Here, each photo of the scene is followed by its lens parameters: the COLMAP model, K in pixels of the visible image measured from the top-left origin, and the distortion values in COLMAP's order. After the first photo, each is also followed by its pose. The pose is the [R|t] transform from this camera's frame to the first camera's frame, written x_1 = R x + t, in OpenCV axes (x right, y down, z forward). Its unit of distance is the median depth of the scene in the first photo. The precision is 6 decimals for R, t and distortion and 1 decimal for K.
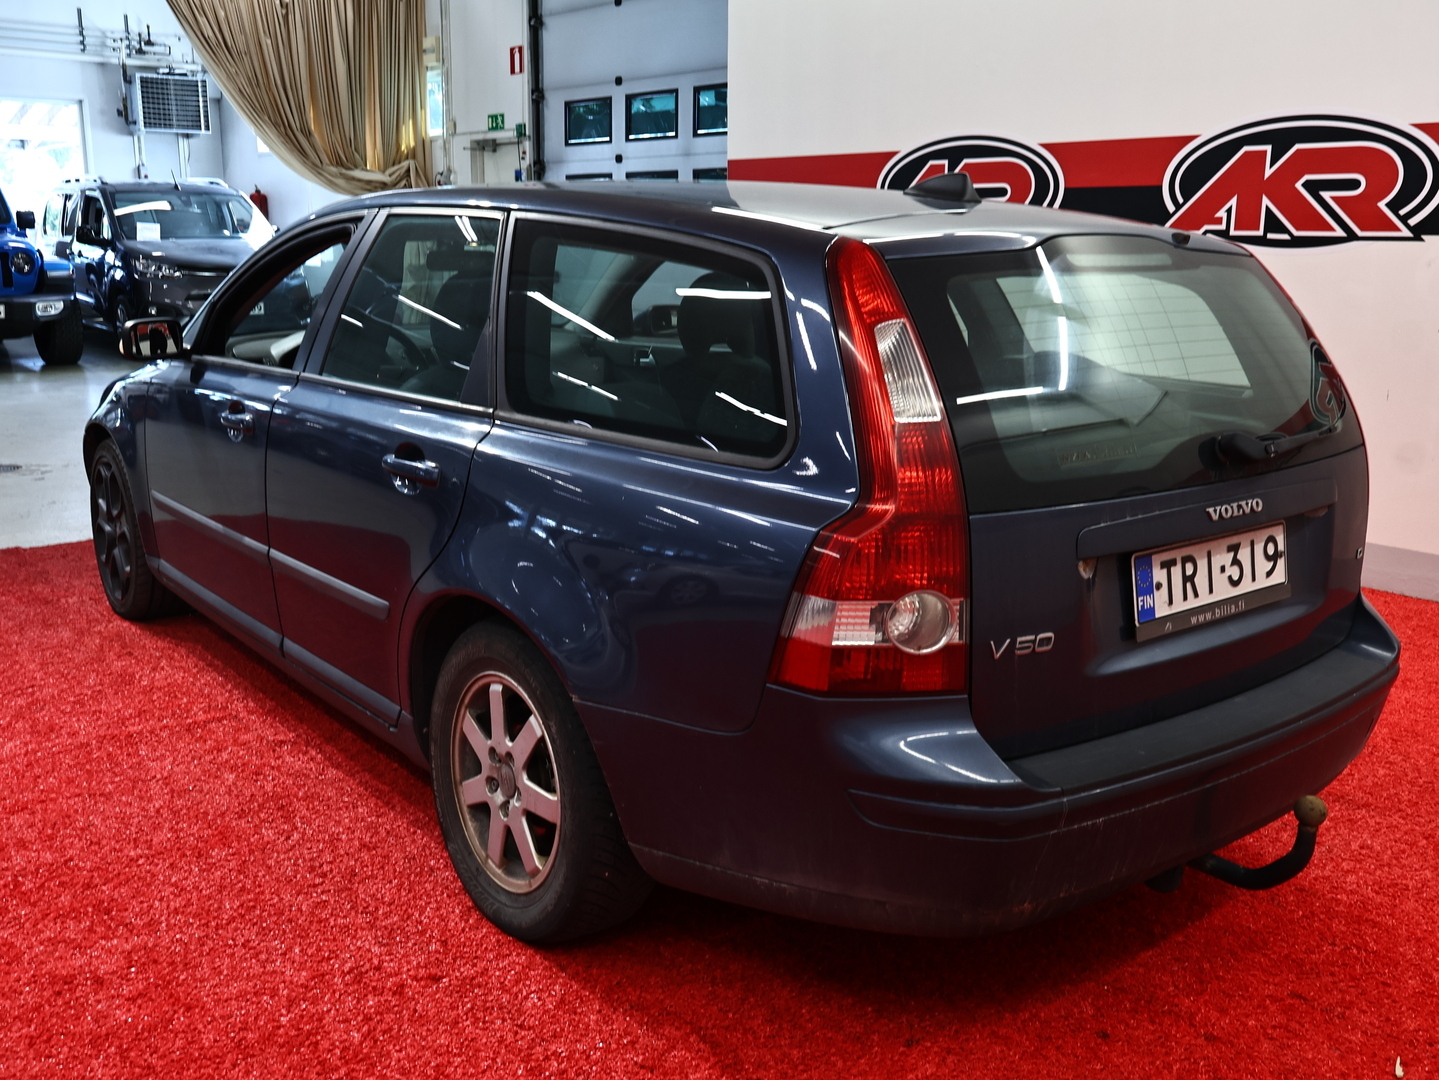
lens RADIAL K [[1391.3, 0, 719.5], [0, 1391.3, 540.0], [0, 0, 1]] dist [-0.009409, -0.012622]
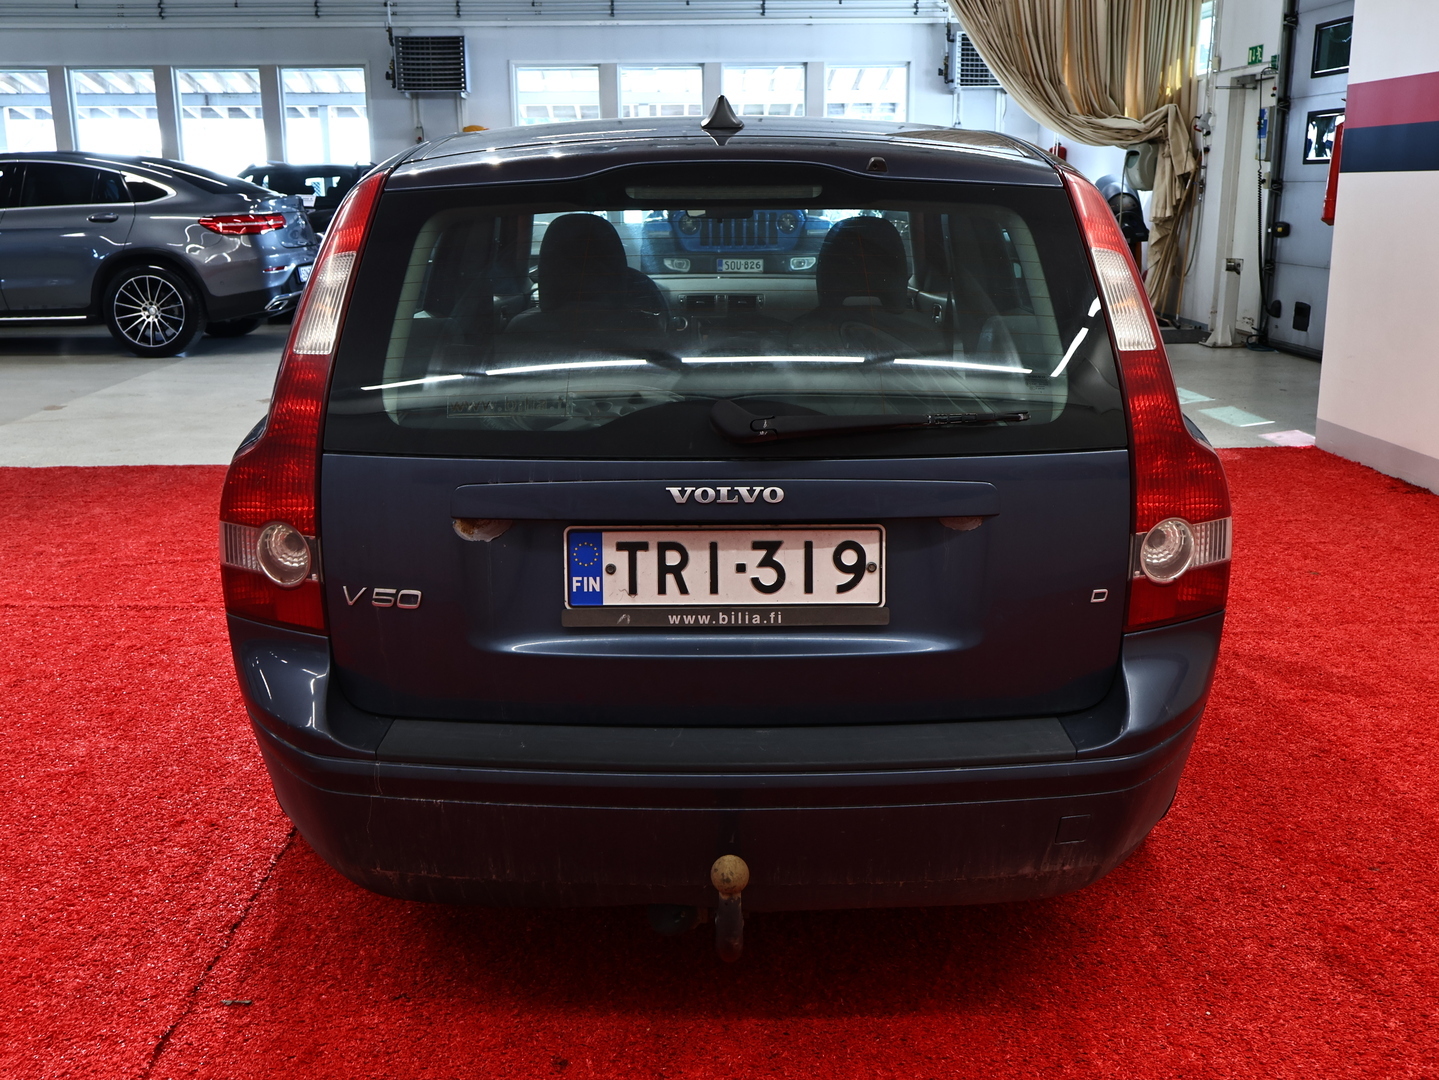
lens RADIAL K [[1441.5, 0, 719.5], [0, 1441.5, 540.0], [0, 0, 1]] dist [0.052247, -0.014320]
pose [[0.771337, 0.137117, -0.621480, 0.871292], [-0.125485, 0.990112, 0.062706, -0.047137], [0.623933, 0.029619, 0.780916, 0.318808]]
